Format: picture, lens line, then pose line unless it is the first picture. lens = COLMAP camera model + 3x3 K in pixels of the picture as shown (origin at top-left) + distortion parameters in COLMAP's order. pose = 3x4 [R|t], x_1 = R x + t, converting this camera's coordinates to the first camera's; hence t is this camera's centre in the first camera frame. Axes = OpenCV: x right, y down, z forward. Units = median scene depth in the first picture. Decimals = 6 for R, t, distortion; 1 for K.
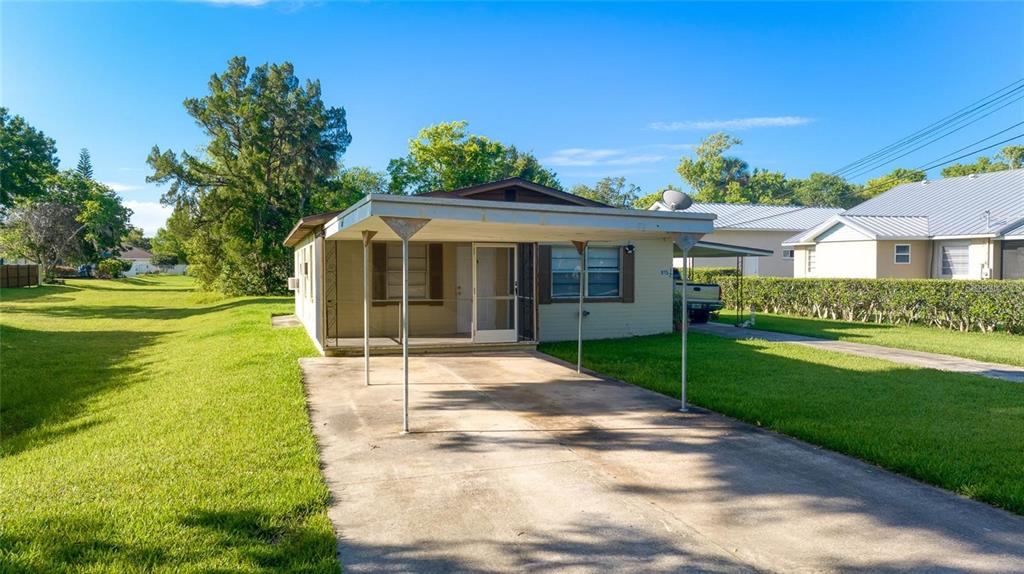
lens RADIAL K [[732.3, 0, 512.0], [0, 732.3, 287.0], [0, 0, 1]] dist [-0.032058, 0.029890]
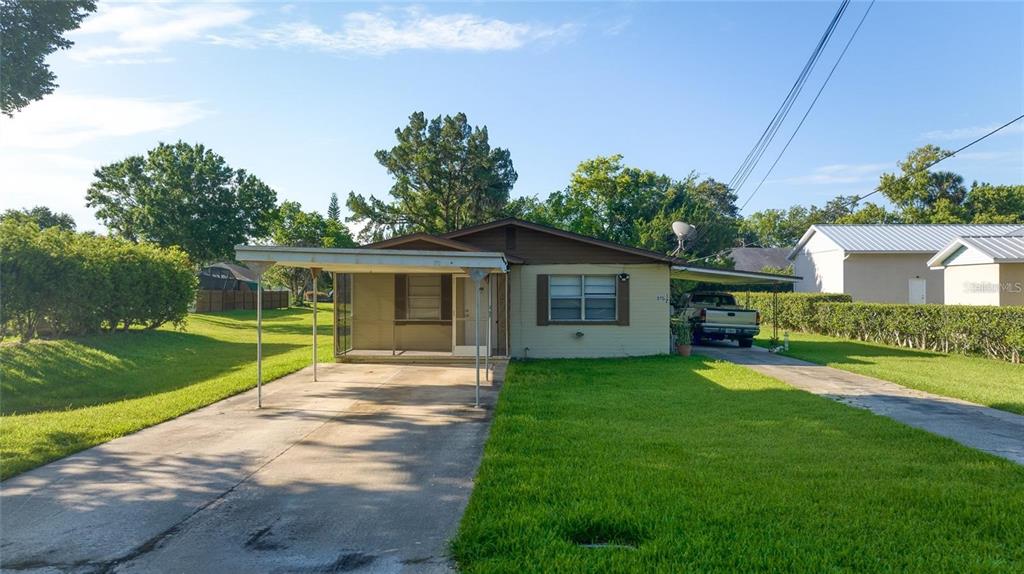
lens RADIAL K [[732.3, 0, 512.0], [0, 732.3, 287.0], [0, 0, 1]] dist [-0.032058, 0.029890]
pose [[0.942043, -0.002968, -0.335478, 0.161839], [-0.008658, 0.999413, -0.033155, 0.000517], [0.335379, 0.034138, 0.941464, -0.041111]]
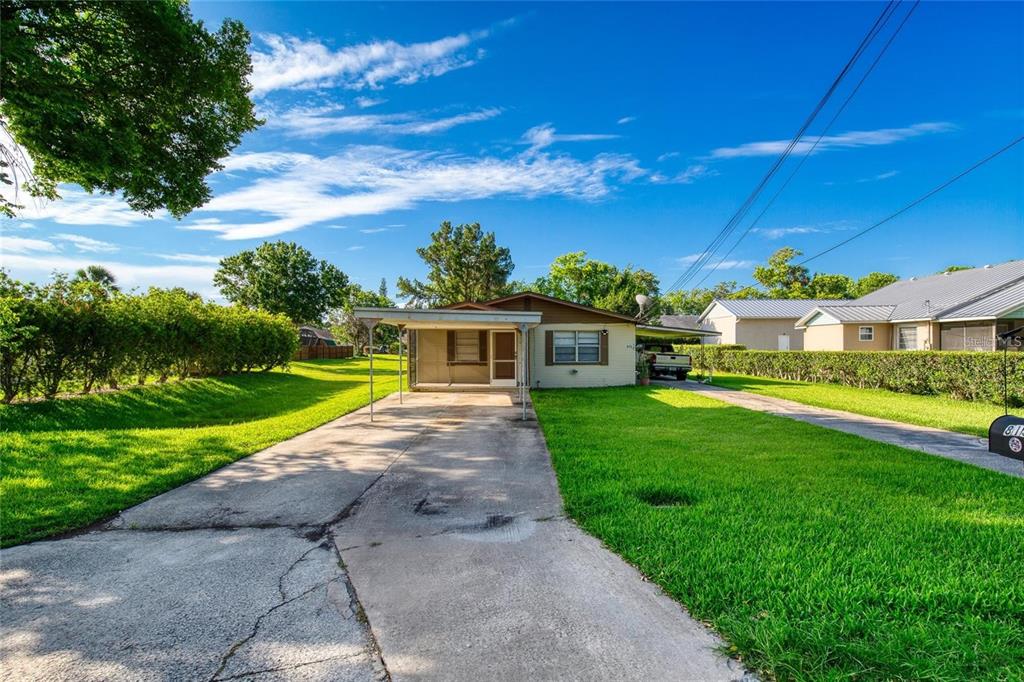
lens RADIAL K [[498.3, 0, 524.6], [0, 498.3, 345.0], [0, 0, 1]] dist [-0.025640, -0.000352]
pose [[0.957233, -0.005220, -0.289271, 0.134840], [-0.003925, 0.999511, -0.031024, 0.004917], [0.289291, 0.030833, 0.956744, -0.045418]]
